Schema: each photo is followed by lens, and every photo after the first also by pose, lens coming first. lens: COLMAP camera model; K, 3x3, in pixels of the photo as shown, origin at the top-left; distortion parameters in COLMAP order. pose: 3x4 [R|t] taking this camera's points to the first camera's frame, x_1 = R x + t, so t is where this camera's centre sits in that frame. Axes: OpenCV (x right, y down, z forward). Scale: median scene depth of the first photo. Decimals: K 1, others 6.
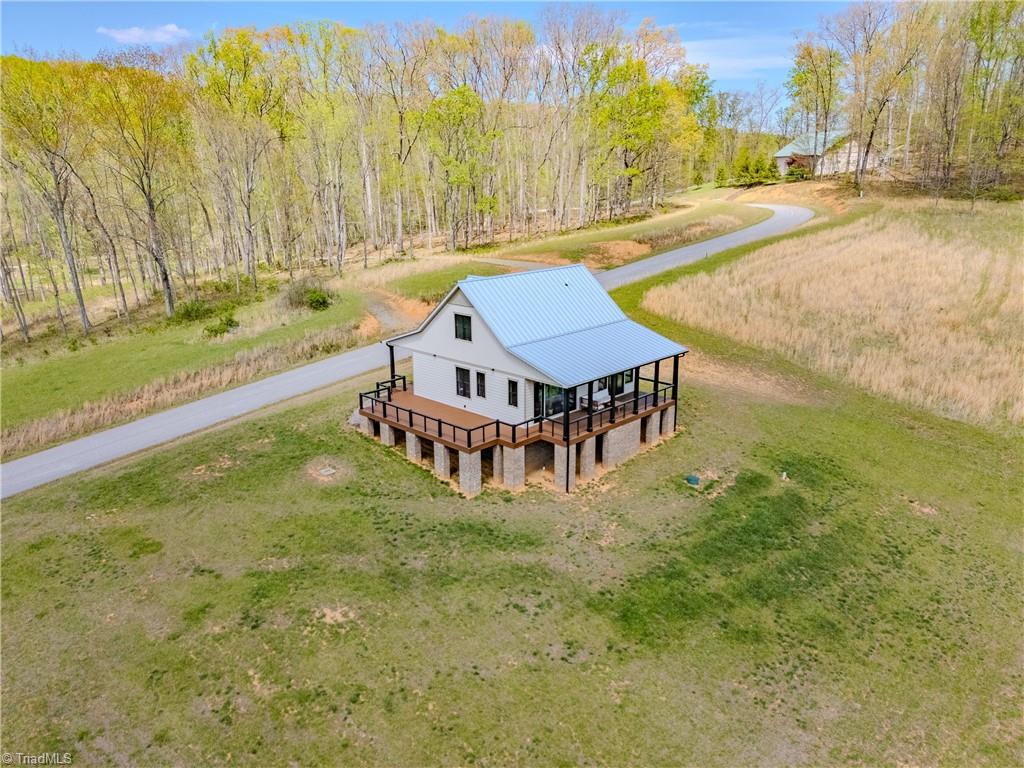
lens RADIAL K [[739.6, 0, 509.9], [0, 739.6, 392.5], [0, 0, 1]] dist [0.088721, -0.062006]
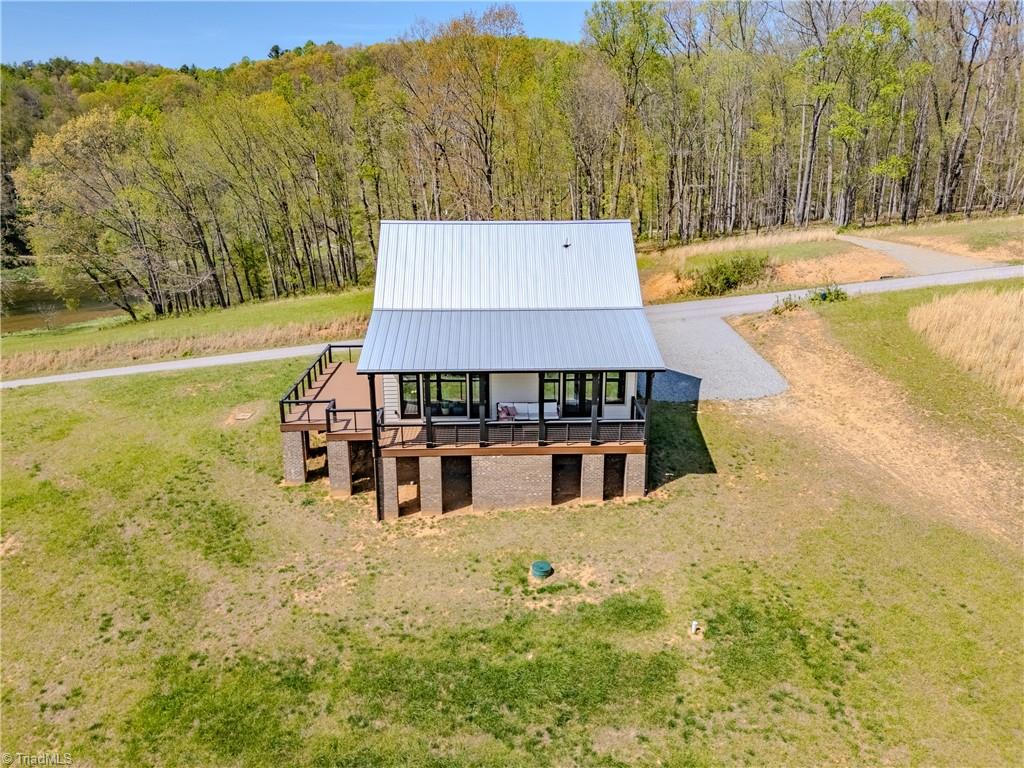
lens RADIAL K [[739.6, 0, 516.7], [0, 739.6, 381.2], [0, 0, 1]] dist [0.088721, -0.062006]
pose [[0.729074, 0.209036, -0.651733, 0.661311], [-0.197974, 0.975923, 0.091549, -0.097344], [0.655178, 0.062280, 0.752903, 0.559894]]
